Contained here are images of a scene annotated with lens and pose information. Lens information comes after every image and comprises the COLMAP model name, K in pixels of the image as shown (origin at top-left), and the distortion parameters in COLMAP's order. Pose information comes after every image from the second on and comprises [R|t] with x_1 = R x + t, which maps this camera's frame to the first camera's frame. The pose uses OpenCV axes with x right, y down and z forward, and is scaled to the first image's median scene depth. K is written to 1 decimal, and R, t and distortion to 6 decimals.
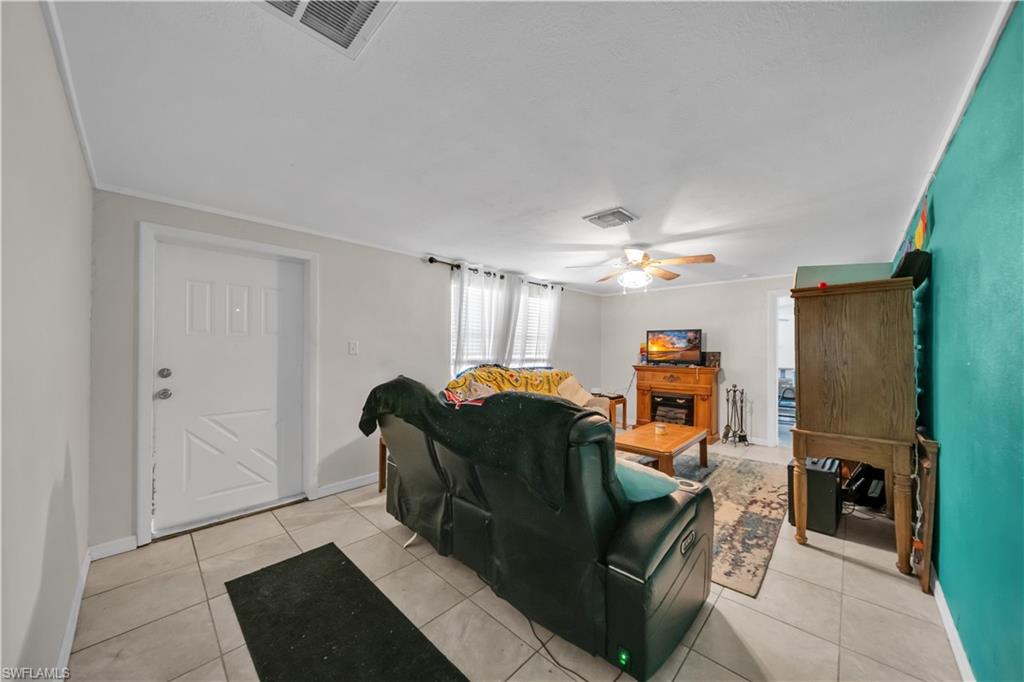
lens RADIAL K [[359.1, 0, 513.7], [0, 359.1, 344.7], [0, 0, 1]] dist [0.000052, -0.000155]
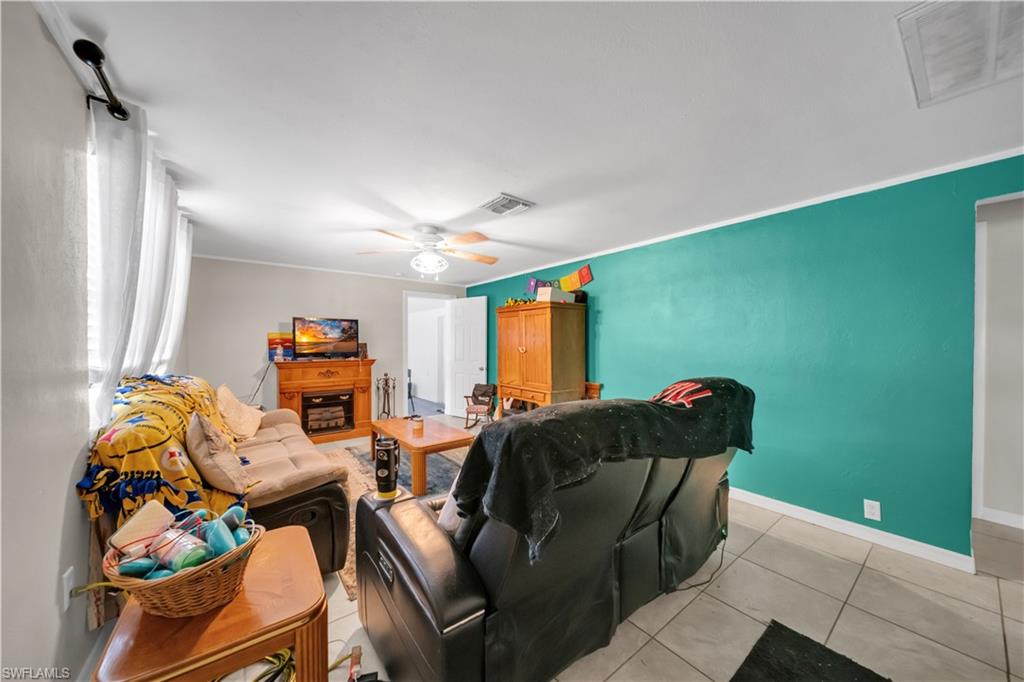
lens RADIAL K [[359.1, 0, 513.7], [0, 359.1, 344.7], [0, 0, 1]] dist [0.000052, -0.000155]
pose [[0.139522, -0.013511, 0.990127, -0.360242], [-0.011266, 0.999821, 0.015231, 0.005345], [-0.990155, -0.013280, 0.139344, 0.439956]]
